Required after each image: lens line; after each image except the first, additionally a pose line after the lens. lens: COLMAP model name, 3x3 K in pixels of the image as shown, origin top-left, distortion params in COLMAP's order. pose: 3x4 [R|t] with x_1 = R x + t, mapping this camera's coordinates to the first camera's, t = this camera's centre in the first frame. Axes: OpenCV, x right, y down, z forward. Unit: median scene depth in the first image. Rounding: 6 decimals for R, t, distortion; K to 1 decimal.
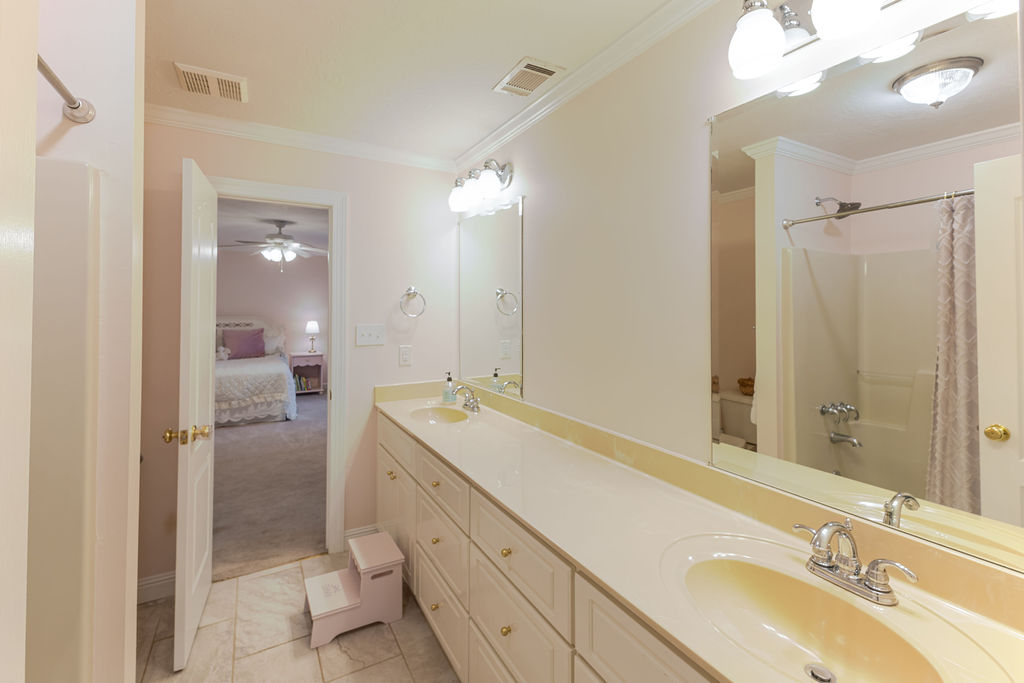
lens RADIAL K [[447.6, 0, 509.5], [0, 447.6, 305.5], [0, 0, 1]] dist [-0.000671, -0.000086]
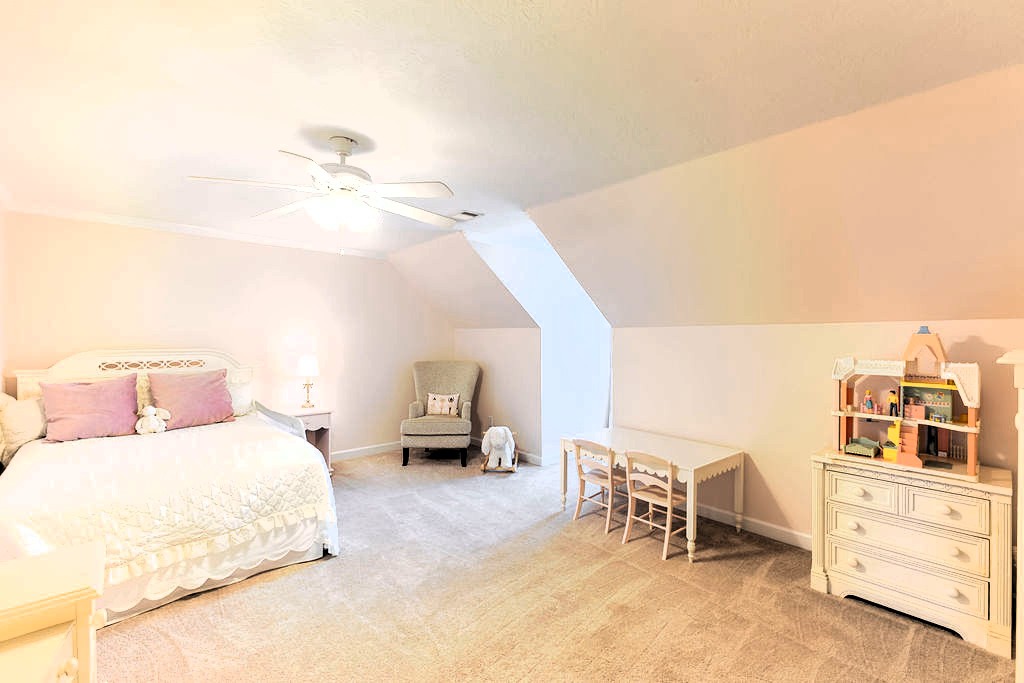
lens RADIAL K [[447.6, 0, 511.5], [0, 447.6, 340.2], [0, 0, 1]] dist [-0.000671, -0.000086]
pose [[0.976594, 0.003299, 0.215065, -0.405679], [-0.005793, 0.999923, 0.010968, 0.007122], [-0.215012, -0.011957, 0.976538, 0.471995]]
